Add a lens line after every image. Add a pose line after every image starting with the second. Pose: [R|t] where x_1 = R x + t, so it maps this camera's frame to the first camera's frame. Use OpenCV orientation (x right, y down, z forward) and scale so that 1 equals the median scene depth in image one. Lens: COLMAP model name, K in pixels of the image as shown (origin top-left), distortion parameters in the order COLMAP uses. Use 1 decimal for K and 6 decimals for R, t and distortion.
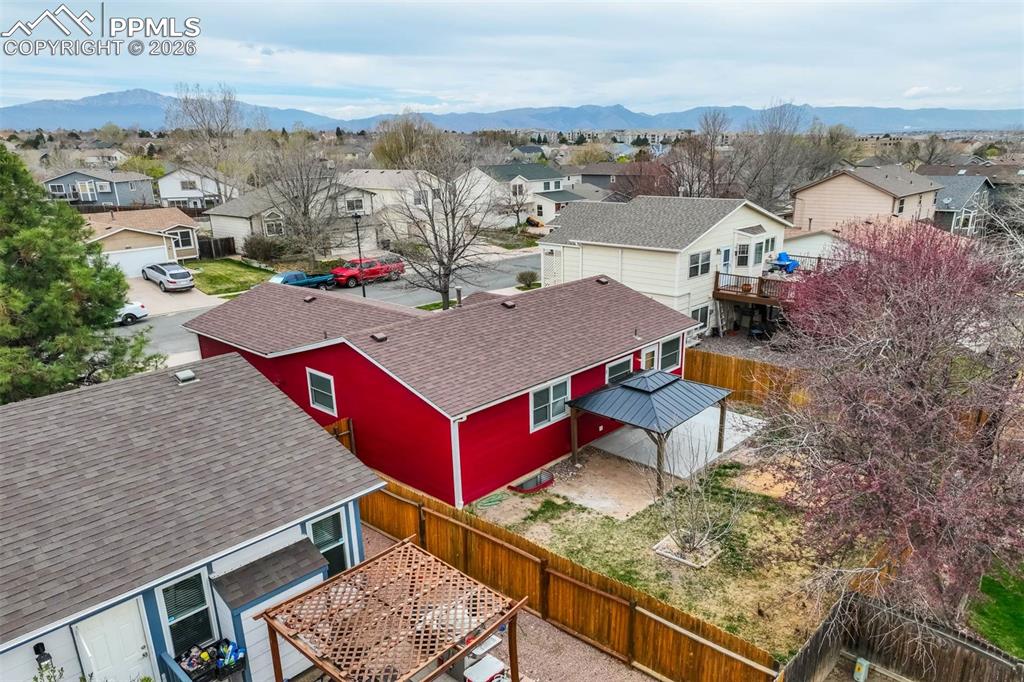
lens RADIAL K [[714.8, 0, 517.9], [0, 714.8, 355.8], [0, 0, 1]] dist [0.002789, 0.006394]
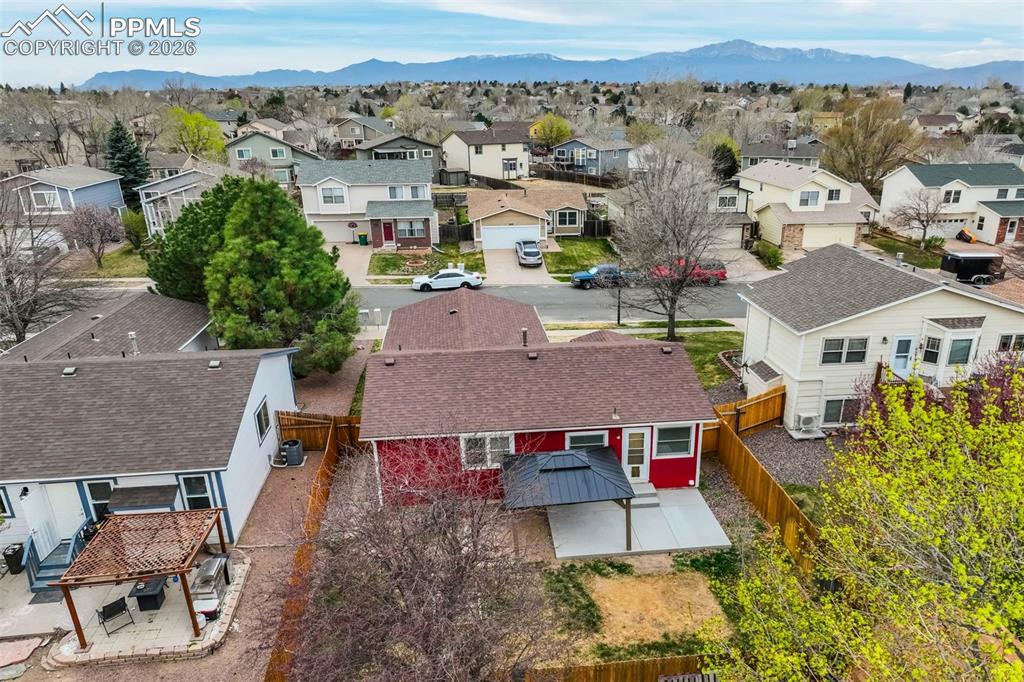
lens RADIAL K [[714.8, 0, 517.9], [0, 714.8, 355.8], [0, 0, 1]] dist [0.002789, 0.006394]
pose [[0.766807, 0.229219, -0.599555, 0.477271], [-0.197411, 0.973008, 0.119515, -0.149205], [0.610767, 0.026714, 0.791360, 0.070524]]
